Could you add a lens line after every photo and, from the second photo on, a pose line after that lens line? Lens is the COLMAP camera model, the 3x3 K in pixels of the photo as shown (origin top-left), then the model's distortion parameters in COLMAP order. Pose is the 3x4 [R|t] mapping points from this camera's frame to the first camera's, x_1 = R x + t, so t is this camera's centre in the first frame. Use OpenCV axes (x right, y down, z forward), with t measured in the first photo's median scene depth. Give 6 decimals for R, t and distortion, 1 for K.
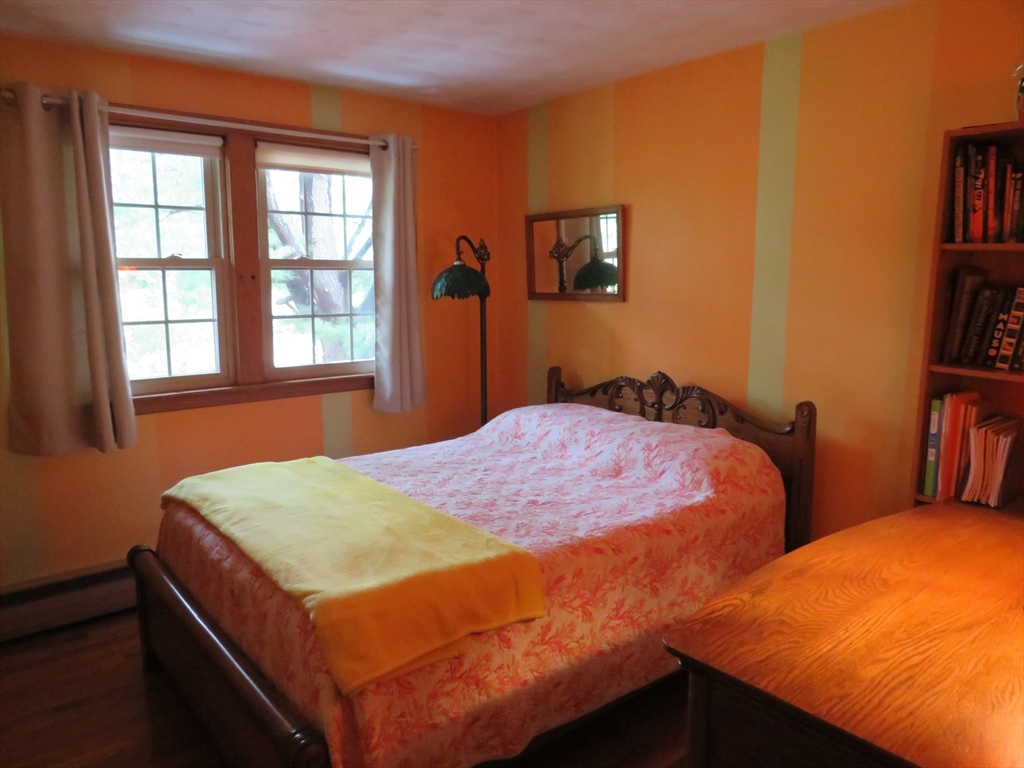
lens RADIAL K [[716.1, 0, 508.8], [0, 716.1, 383.2], [0, 0, 1]] dist [-0.043793, 0.023342]
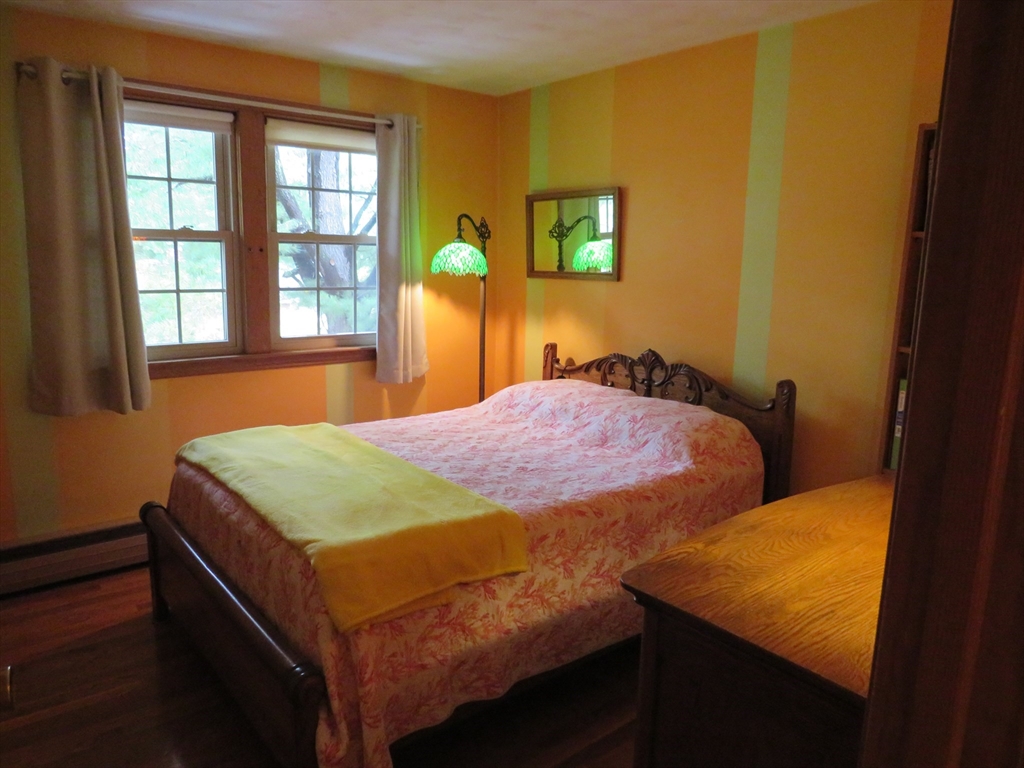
lens RADIAL K [[716.1, 0, 508.8], [0, 716.1, 381.0], [0, 0, 1]] dist [-0.043793, 0.023342]
pose [[0.999740, 0.021982, -0.006027, 0.017183], [-0.021812, 0.999400, 0.026909, 0.008948], [0.006615, -0.026770, 0.999620, -0.058302]]
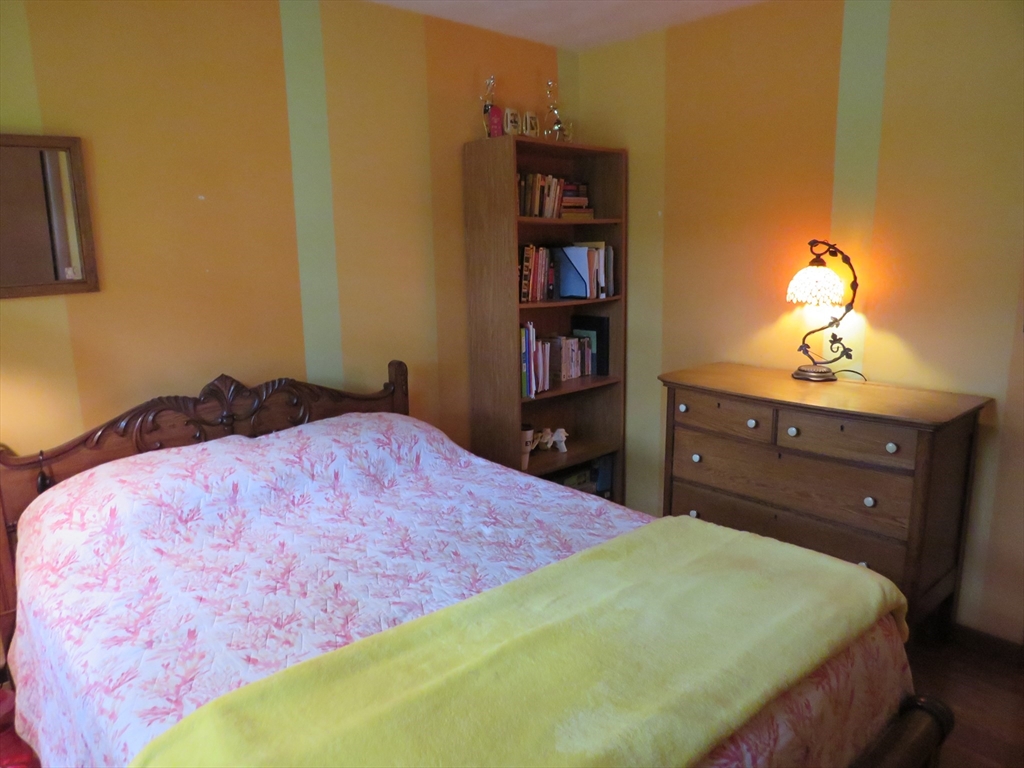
lens RADIAL K [[716.1, 0, 482.8], [0, 716.1, 393.8], [0, 0, 1]] dist [-0.043793, 0.023342]
pose [[-0.020184, -0.204049, 0.978753, -0.677103], [0.171324, 0.963766, 0.204458, -0.130458], [-0.985008, 0.171810, 0.015506, 0.897218]]
